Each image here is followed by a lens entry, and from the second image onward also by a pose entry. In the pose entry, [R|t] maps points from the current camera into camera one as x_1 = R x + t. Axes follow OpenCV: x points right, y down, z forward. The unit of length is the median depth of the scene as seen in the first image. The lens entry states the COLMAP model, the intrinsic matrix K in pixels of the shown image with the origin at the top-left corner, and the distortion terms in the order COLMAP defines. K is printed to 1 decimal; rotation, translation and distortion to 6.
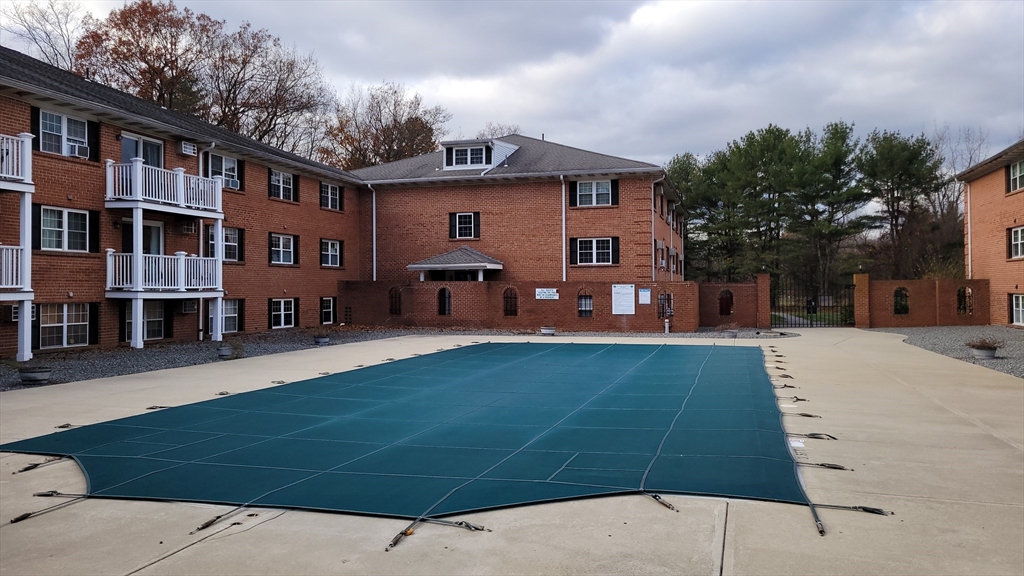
lens RADIAL K [[751.6, 0, 512.0], [0, 751.6, 288.0], [0, 0, 1]] dist [-0.006101, 0.001575]
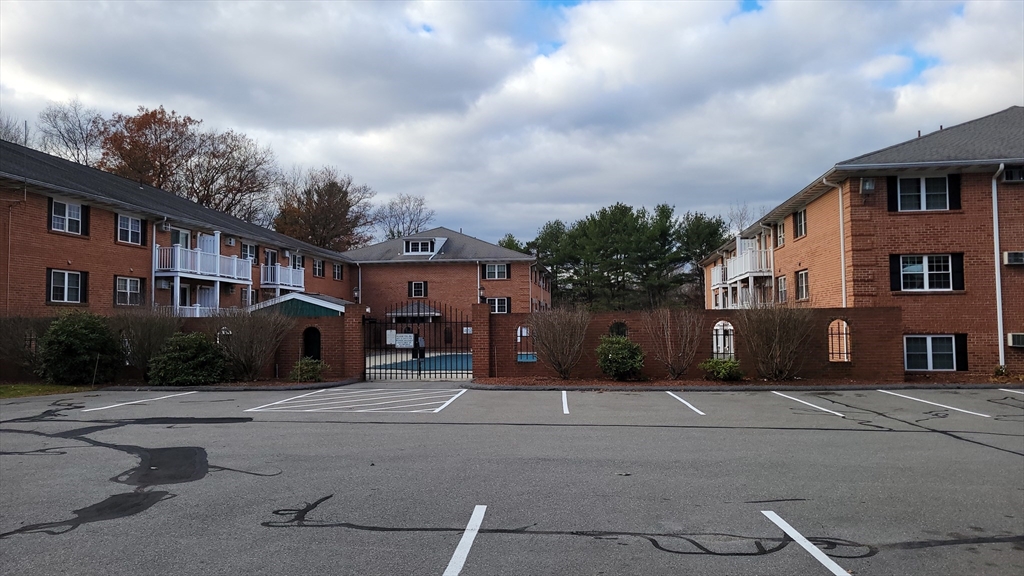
lens RADIAL K [[839.7, 0, 512.0], [0, 839.7, 288.0], [0, 0, 1]] dist [0.432702, 0.001947]
pose [[0.986923, -0.001620, 0.161184, -0.155149], [0.009713, 0.998730, -0.049436, 0.007715], [-0.160899, 0.050355, 0.985685, -0.843096]]
